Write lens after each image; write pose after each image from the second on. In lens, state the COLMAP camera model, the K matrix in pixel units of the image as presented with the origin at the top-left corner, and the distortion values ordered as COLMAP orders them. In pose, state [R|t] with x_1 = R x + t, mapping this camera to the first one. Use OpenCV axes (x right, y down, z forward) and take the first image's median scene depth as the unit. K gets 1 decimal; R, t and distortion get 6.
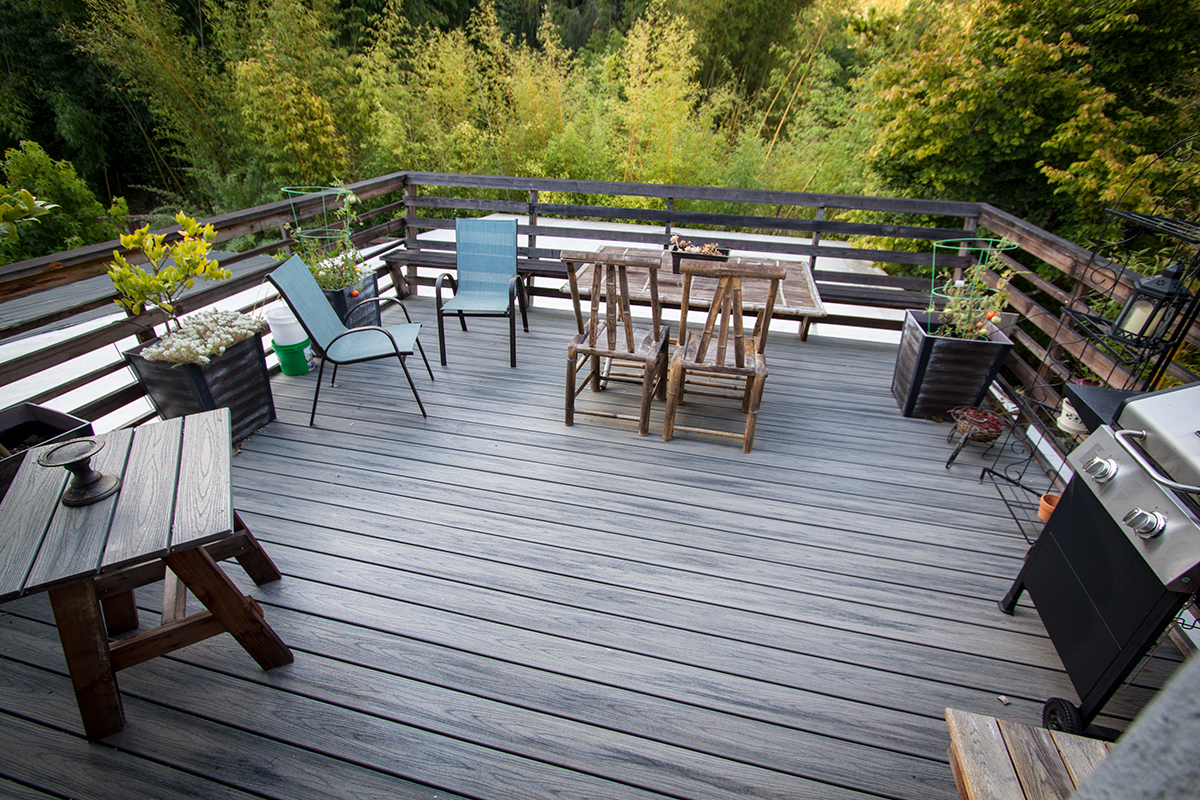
lens RADIAL K [[555.2, 0, 601.1], [0, 555.2, 401.9], [0, 0, 1]] dist [-0.012151, 0.000744]
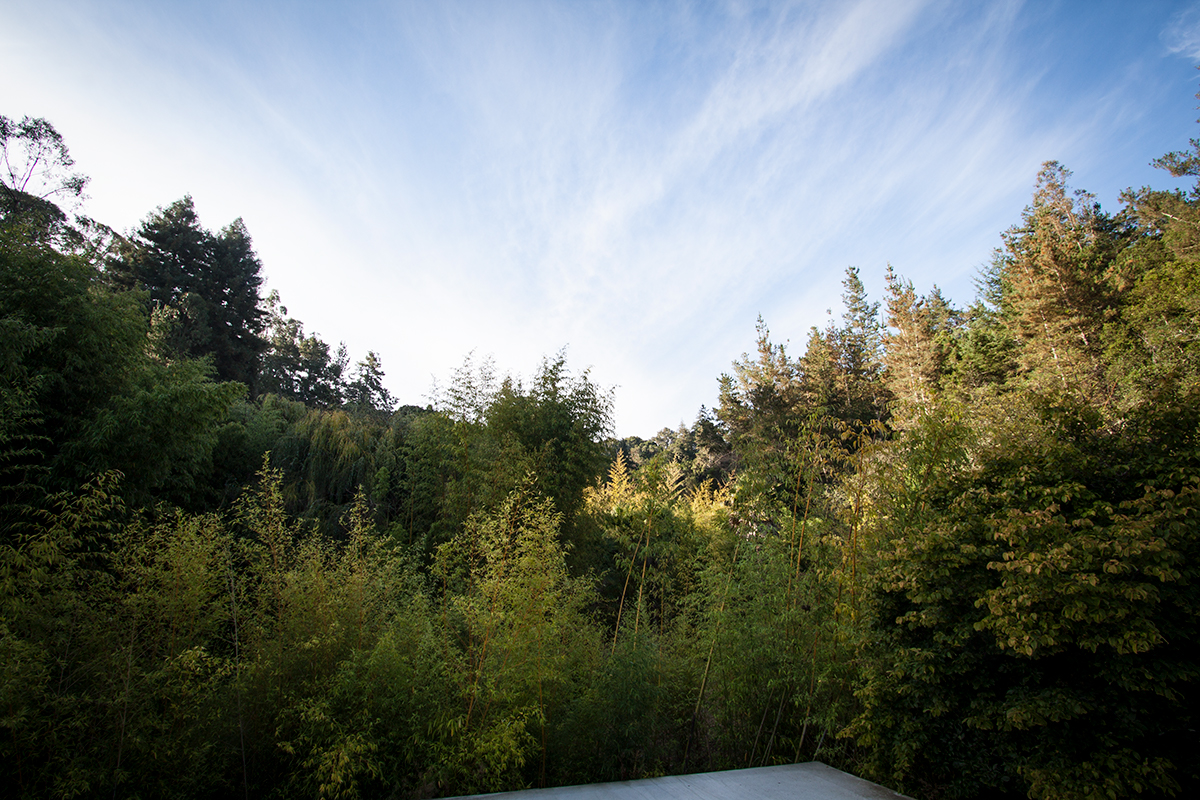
lens RADIAL K [[555.2, 0, 605.4], [0, 555.2, 401.0], [0, 0, 1]] dist [-0.012151, 0.000744]
pose [[0.899561, 0.089992, 0.427424, -0.123234], [0.251988, 0.692368, -0.676112, -0.181434], [-0.356779, 0.715910, 0.600151, 0.310409]]
